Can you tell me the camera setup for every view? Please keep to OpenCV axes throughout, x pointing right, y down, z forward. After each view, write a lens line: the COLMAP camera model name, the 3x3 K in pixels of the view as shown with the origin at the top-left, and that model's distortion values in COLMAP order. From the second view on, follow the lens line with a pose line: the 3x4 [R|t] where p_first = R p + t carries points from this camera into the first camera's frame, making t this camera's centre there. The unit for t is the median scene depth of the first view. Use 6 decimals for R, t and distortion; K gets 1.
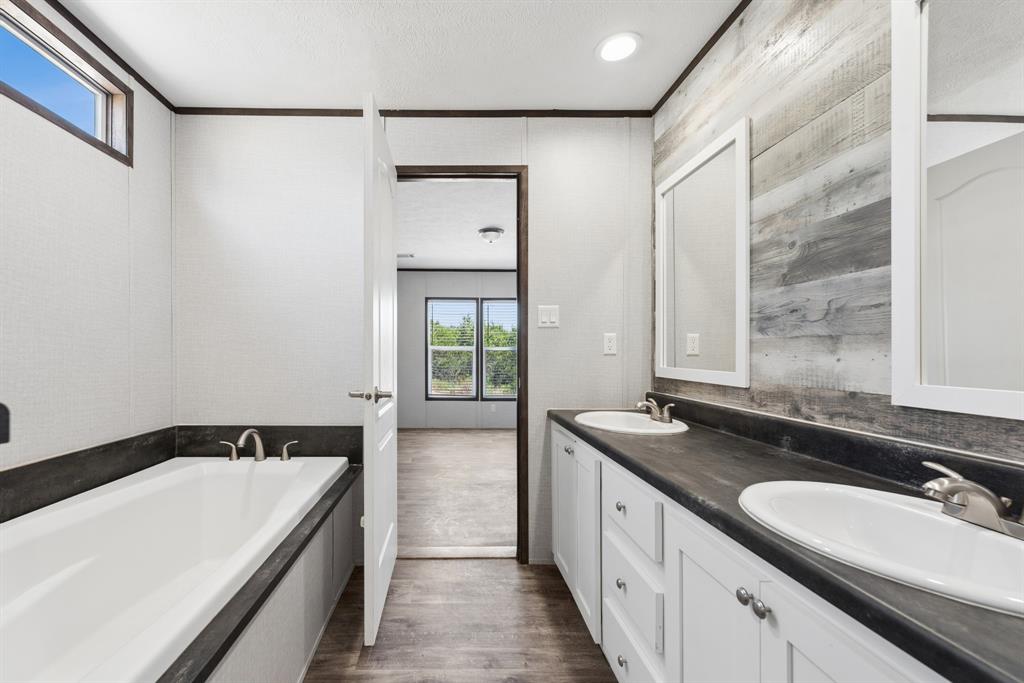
lens RADIAL K [[396.8, 0, 507.8], [0, 396.8, 350.9], [0, 0, 1]] dist [0.000018, -0.000031]
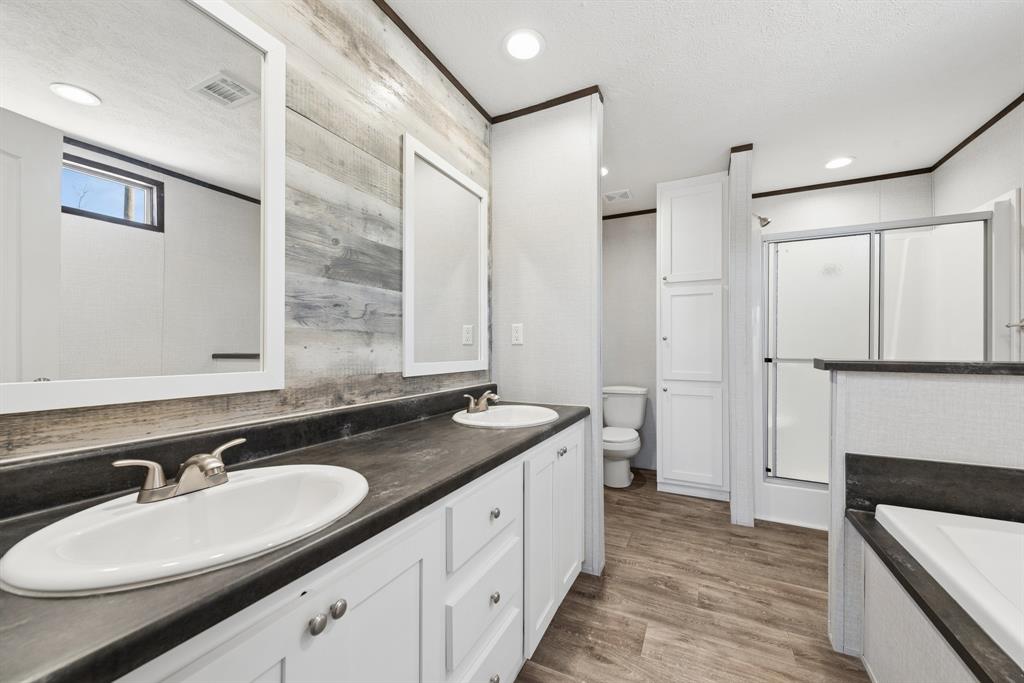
lens RADIAL K [[396.8, 0, 507.8], [0, 396.8, 350.9], [0, 0, 1]] dist [0.000018, -0.000031]
pose [[-0.819282, 0.001097, 0.573389, -0.263256], [0.000712, 0.999999, -0.000895, 0.022226], [-0.573390, -0.000325, -0.819283, 1.666923]]
